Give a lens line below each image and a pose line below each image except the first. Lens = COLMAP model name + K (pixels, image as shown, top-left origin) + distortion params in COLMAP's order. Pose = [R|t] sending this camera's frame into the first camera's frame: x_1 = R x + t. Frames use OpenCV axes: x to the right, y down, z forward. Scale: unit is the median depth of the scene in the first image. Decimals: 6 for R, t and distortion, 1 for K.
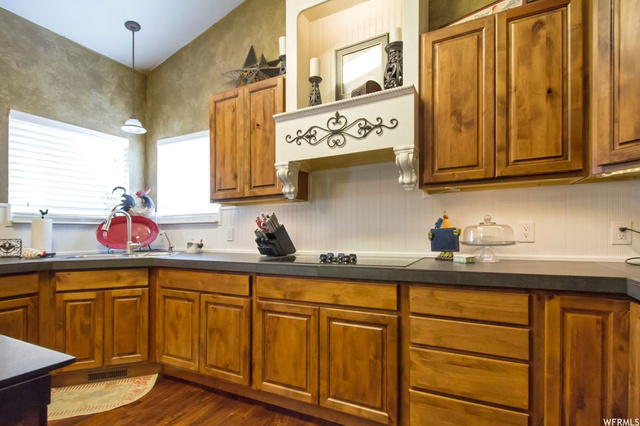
lens RADIAL K [[304.9, 0, 319.0], [0, 304.9, 243.6], [0, 0, 1]] dist [0.009532, -0.000113]
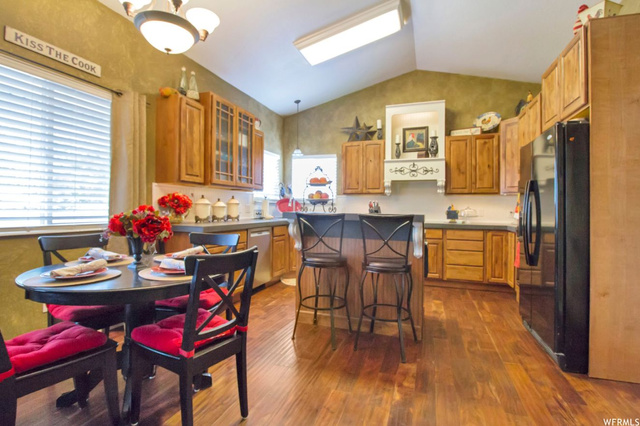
lens RADIAL K [[297.7, 0, 336.3], [0, 297.7, 213.6], [0, 0, 1]] dist [0.000234, 0.000065]
pose [[0.980260, 0.022978, 0.196373, -1.036803], [-0.019698, 0.999632, -0.018643, 0.044918], [-0.196729, 0.014407, 0.980352, -1.267660]]
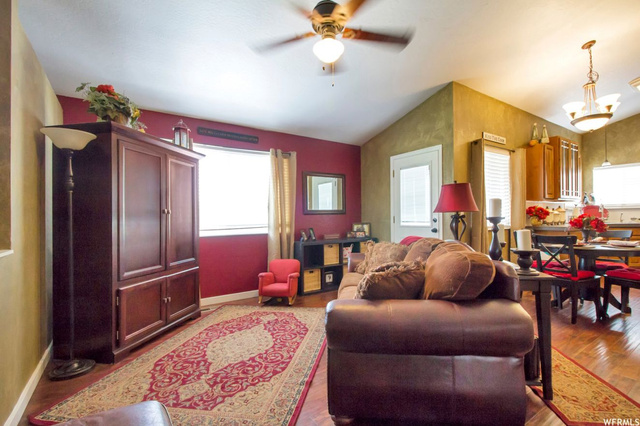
lens RADIAL K [[300.0, 0, 320.9], [0, 300.0, 221.8], [0, 0, 1]] dist [-0.001412, -0.000436]
pose [[0.891351, 0.012388, -0.453144, -2.086543], [-0.016096, 0.999861, -0.004328, 0.096978], [0.453028, 0.011152, 0.891427, -2.652602]]
